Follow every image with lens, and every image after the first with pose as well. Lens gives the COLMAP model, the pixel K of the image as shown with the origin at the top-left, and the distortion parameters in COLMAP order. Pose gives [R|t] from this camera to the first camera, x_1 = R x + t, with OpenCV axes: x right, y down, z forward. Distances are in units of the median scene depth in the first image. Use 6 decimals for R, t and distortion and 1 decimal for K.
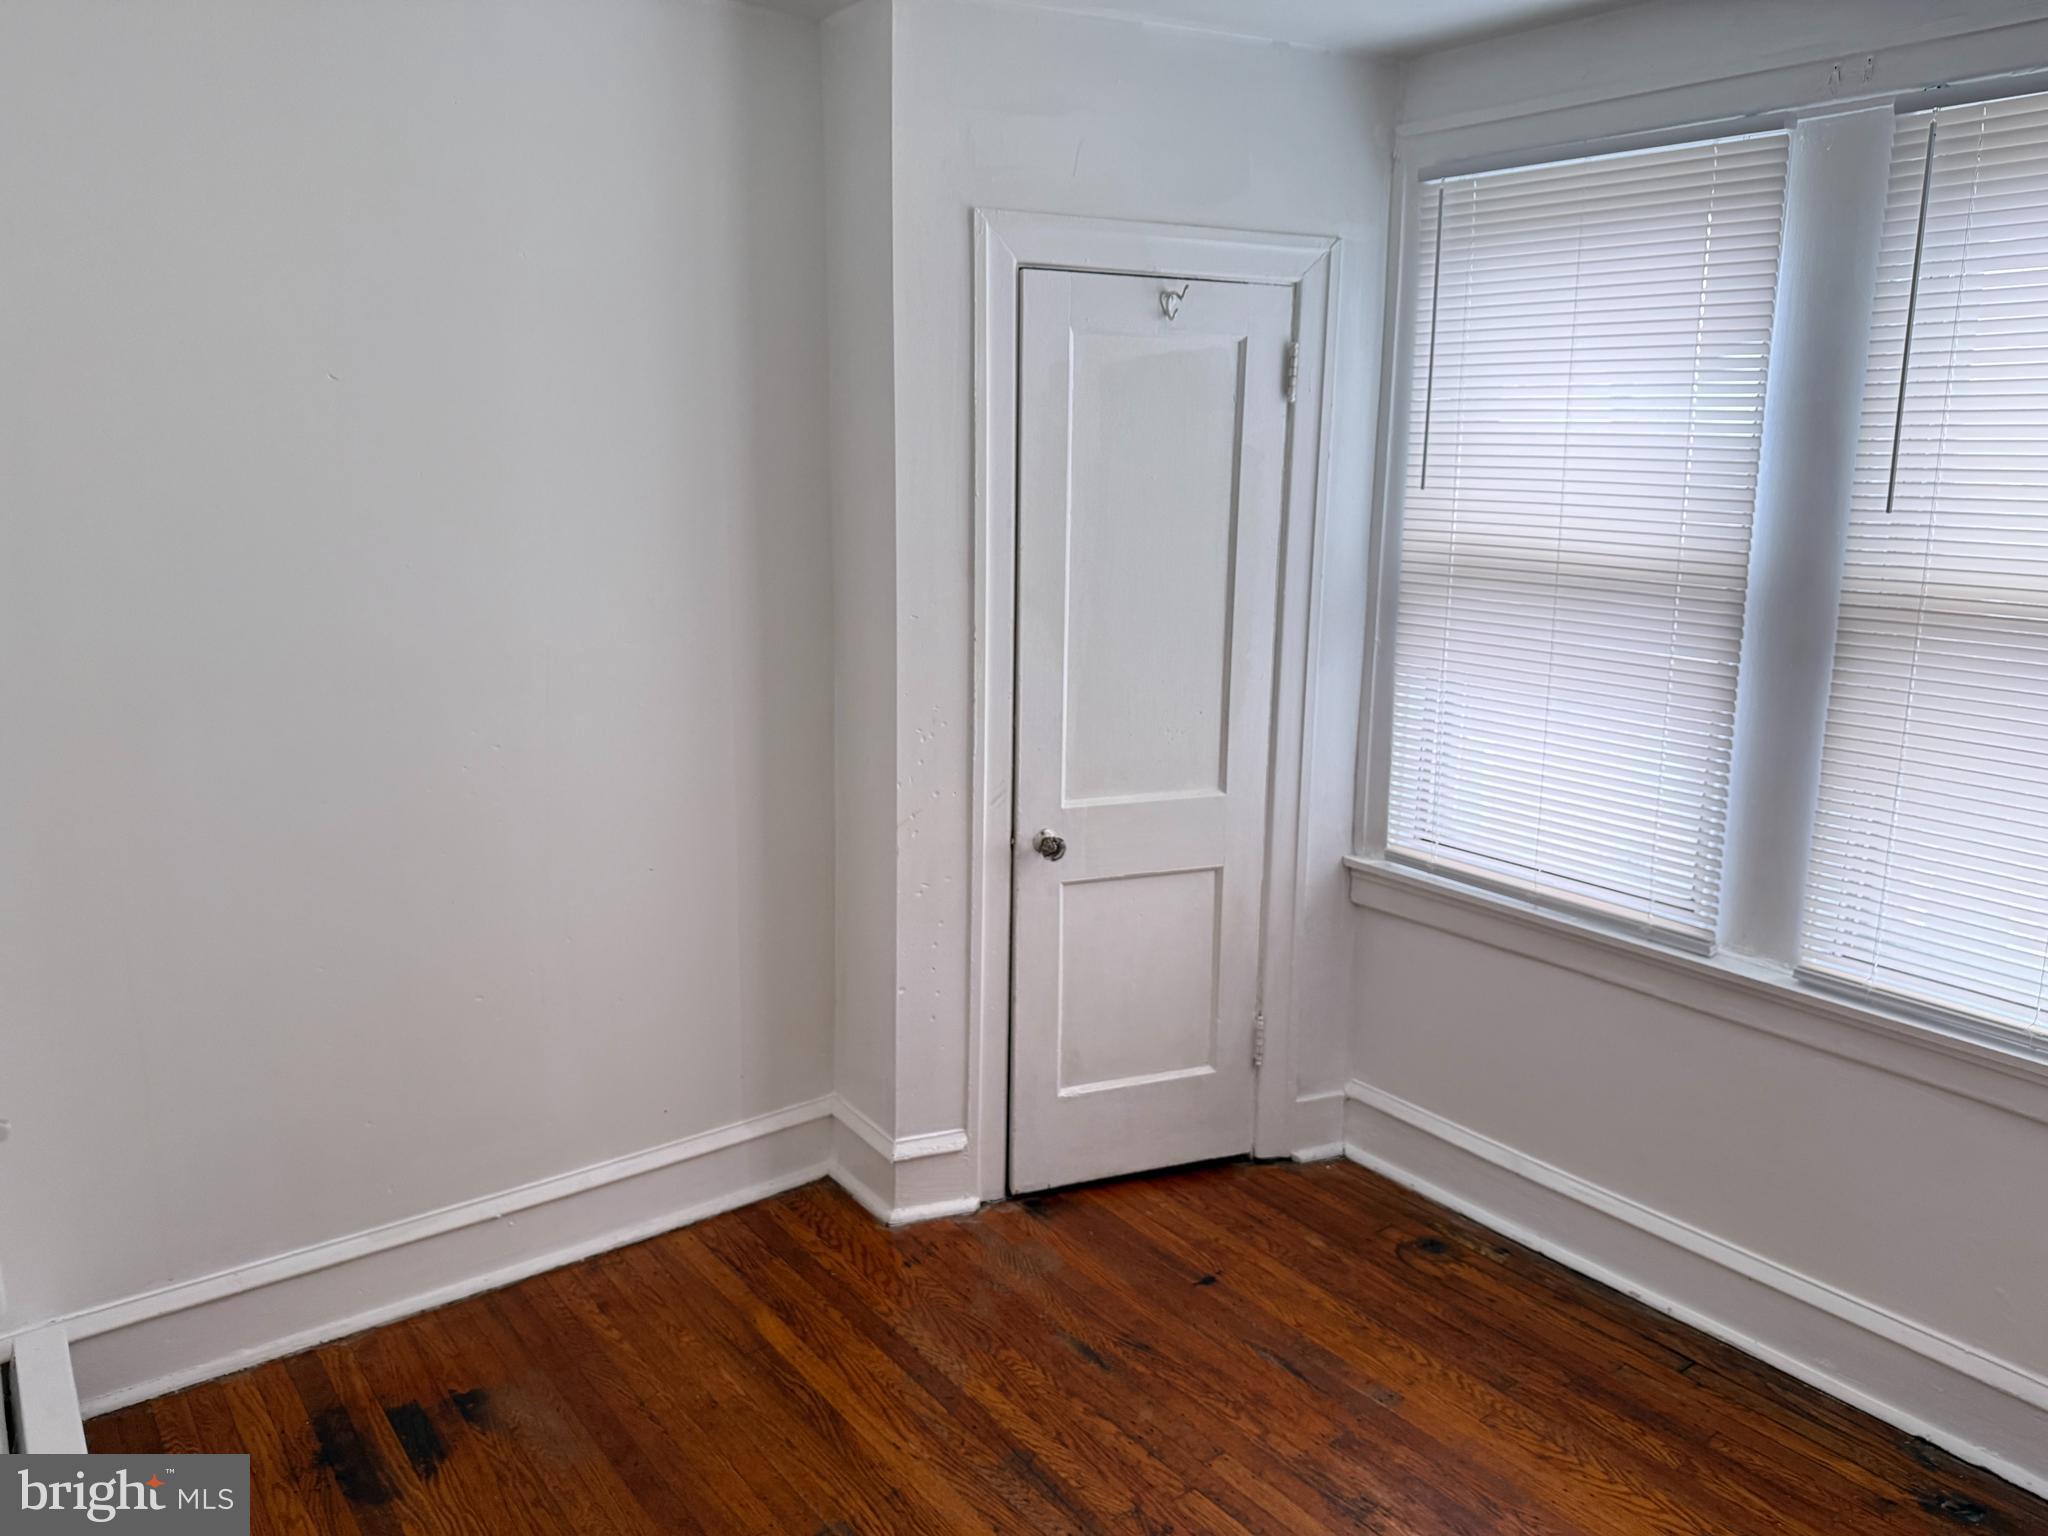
lens RADIAL K [[1422.1, 0, 1025.3], [0, 1422.1, 783.8], [0, 0, 1]] dist [0.007146, -0.023025]
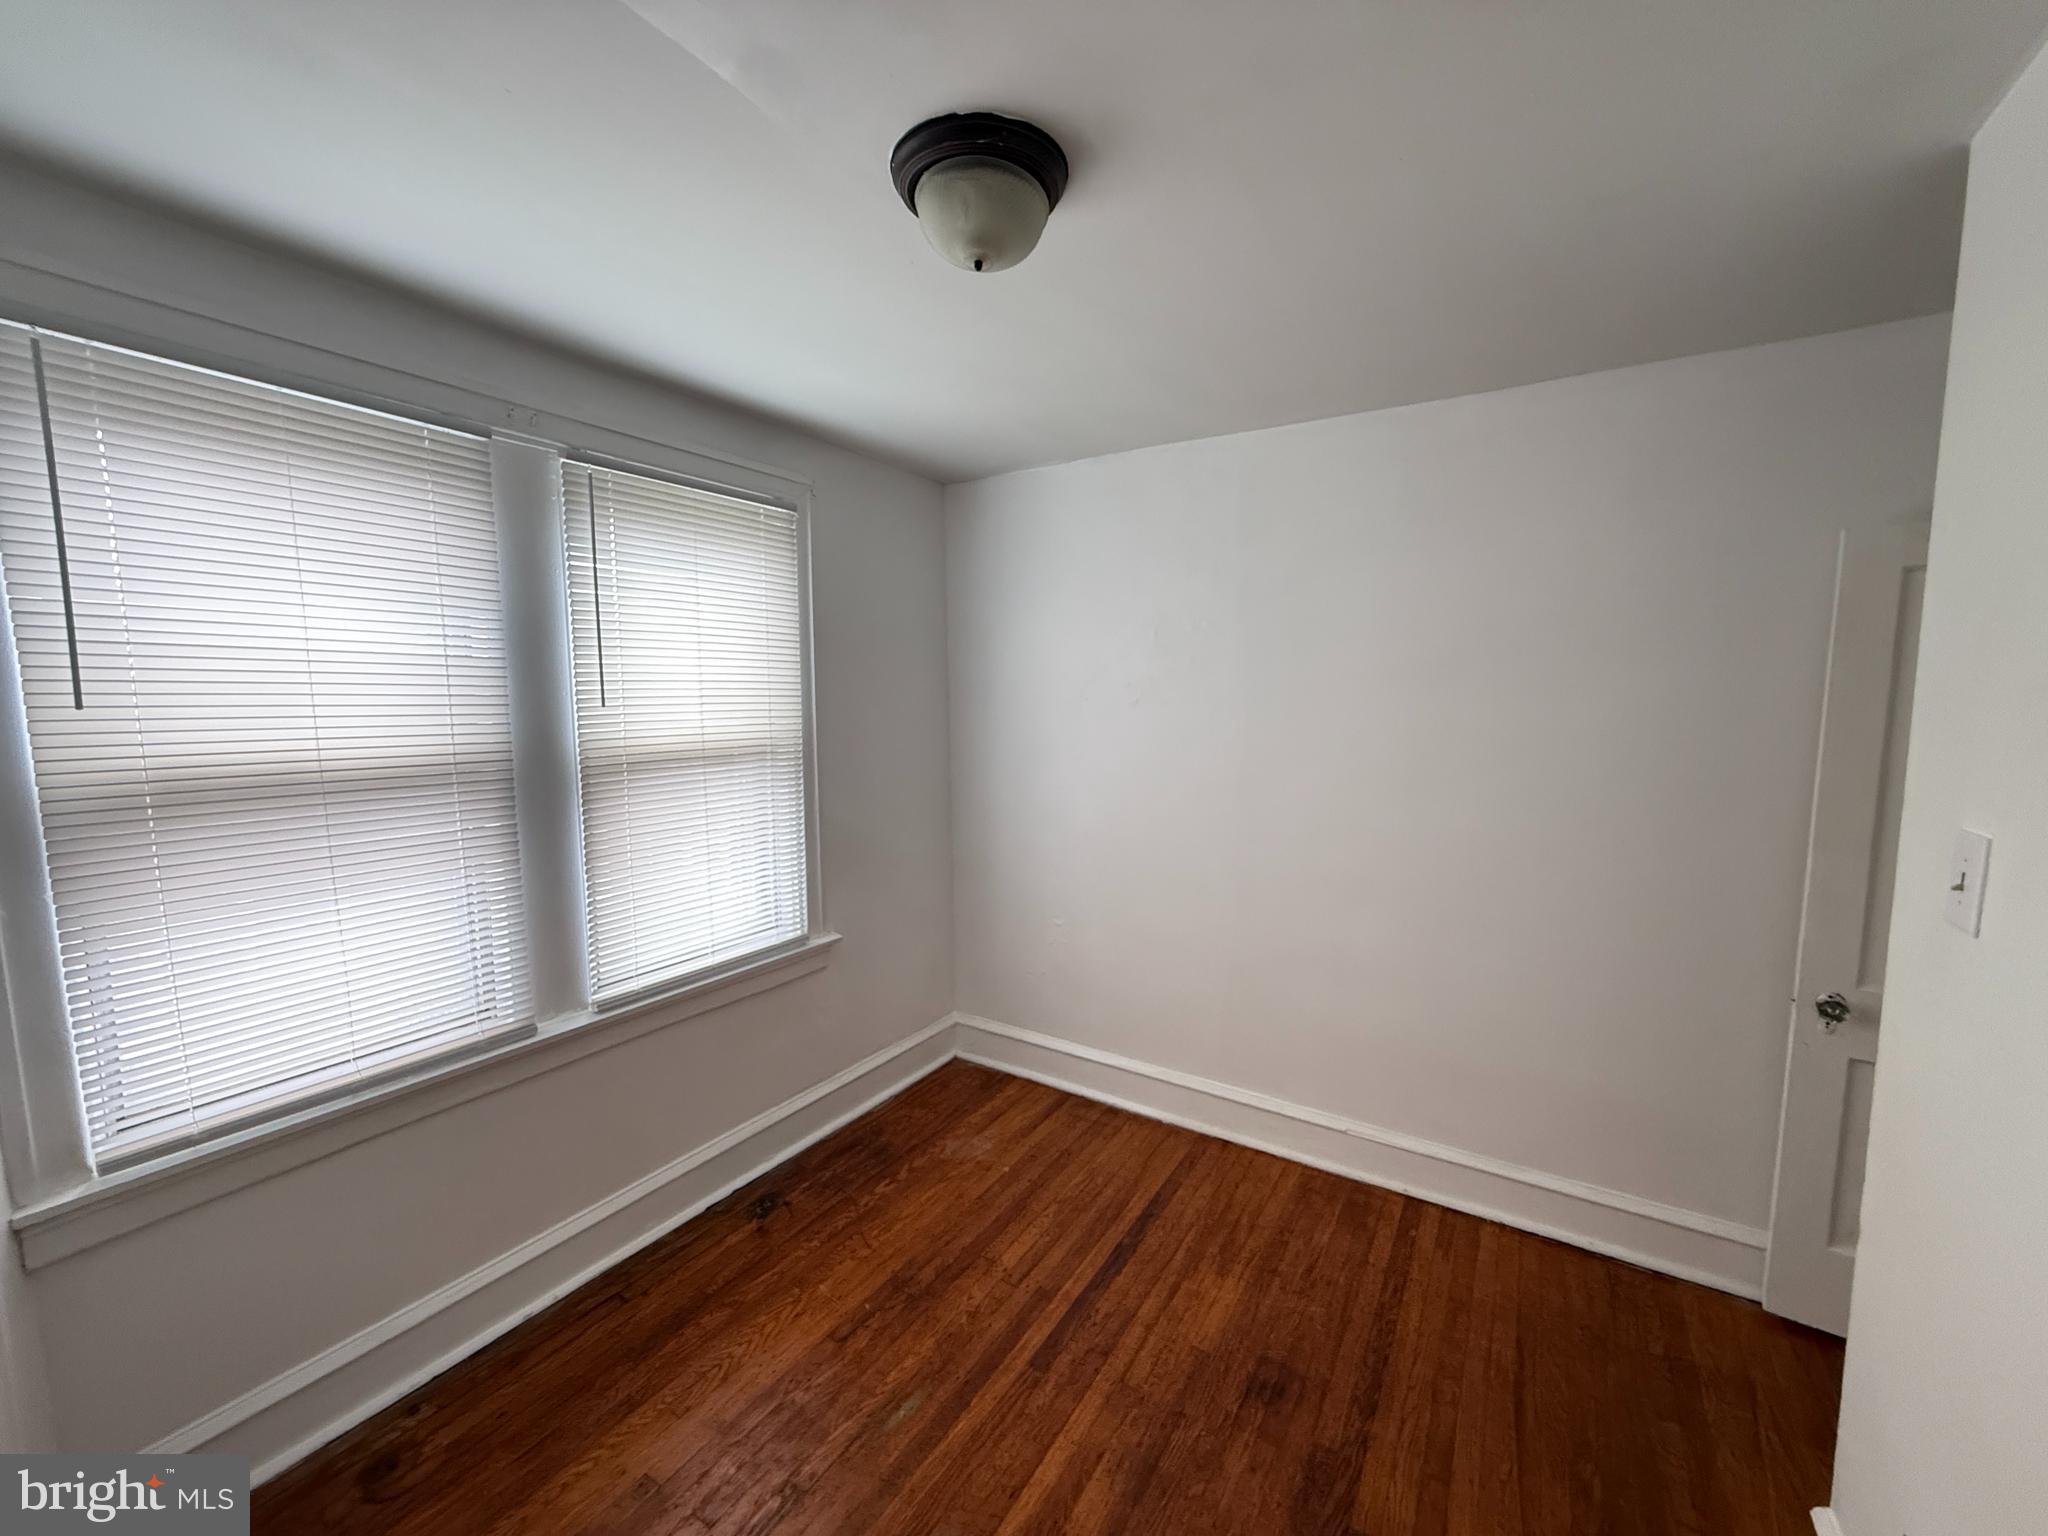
lens RADIAL K [[816.6, 0, 1026.8], [0, 816.6, 772.3], [0, 0, 1]] dist [0.003461, 0.000030]
pose [[-0.333443, -0.127556, 0.934101, -0.388721], [0.190857, 0.961156, 0.199380, -0.192687], [-0.923249, 0.244761, -0.296146, 0.767963]]
